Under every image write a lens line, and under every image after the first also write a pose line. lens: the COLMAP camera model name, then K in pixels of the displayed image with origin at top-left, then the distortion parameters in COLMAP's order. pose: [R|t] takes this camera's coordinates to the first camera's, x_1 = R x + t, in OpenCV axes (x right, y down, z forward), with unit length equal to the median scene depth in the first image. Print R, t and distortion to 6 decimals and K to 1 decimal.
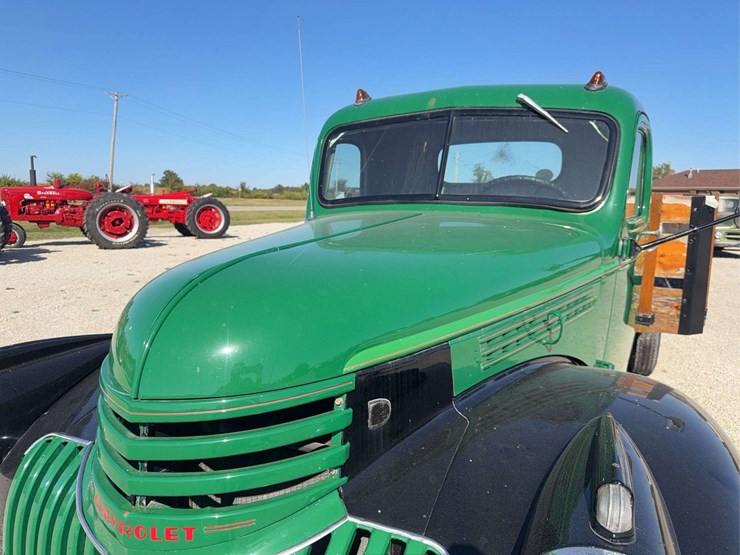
lens RADIAL K [[523.0, 0, 368.8], [0, 523.0, 274.2], [0, 0, 1]] dist [0.085865, -0.126879]
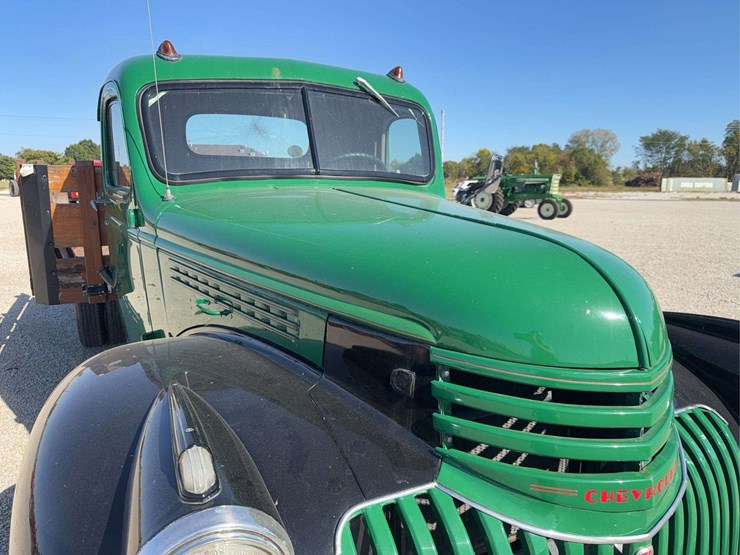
lens RADIAL K [[523.0, 0, 368.8], [0, 523.0, 274.2], [0, 0, 1]] dist [0.085865, -0.126879]
pose [[0.635319, -0.152793, 0.756983, -0.596925], [0.114139, 0.988044, 0.103637, -0.047089], [-0.763768, 0.020559, 0.645163, 0.284286]]
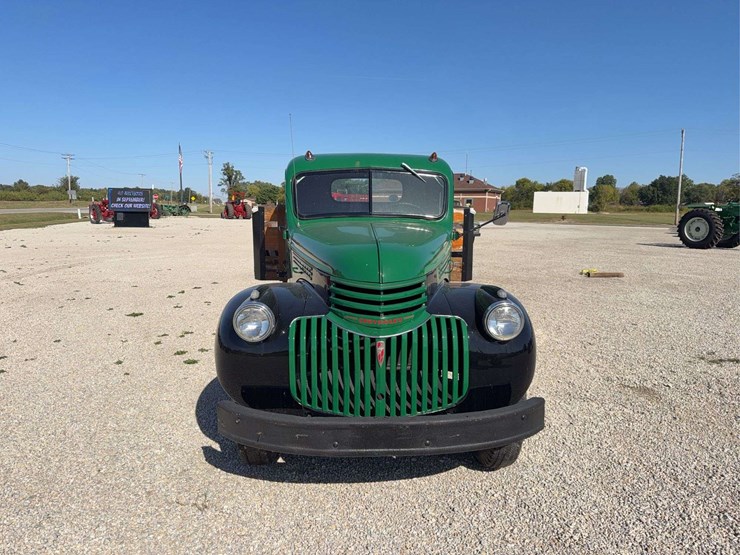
lens RADIAL K [[523.0, 0, 368.8], [0, 523.0, 274.2], [0, 0, 1]] dist [0.085865, -0.126879]
pose [[0.893209, -0.072313, 0.443790, -0.763068], [0.071456, 0.997269, 0.018680, 0.041787], [-0.443928, 0.015026, 0.895936, -0.749825]]
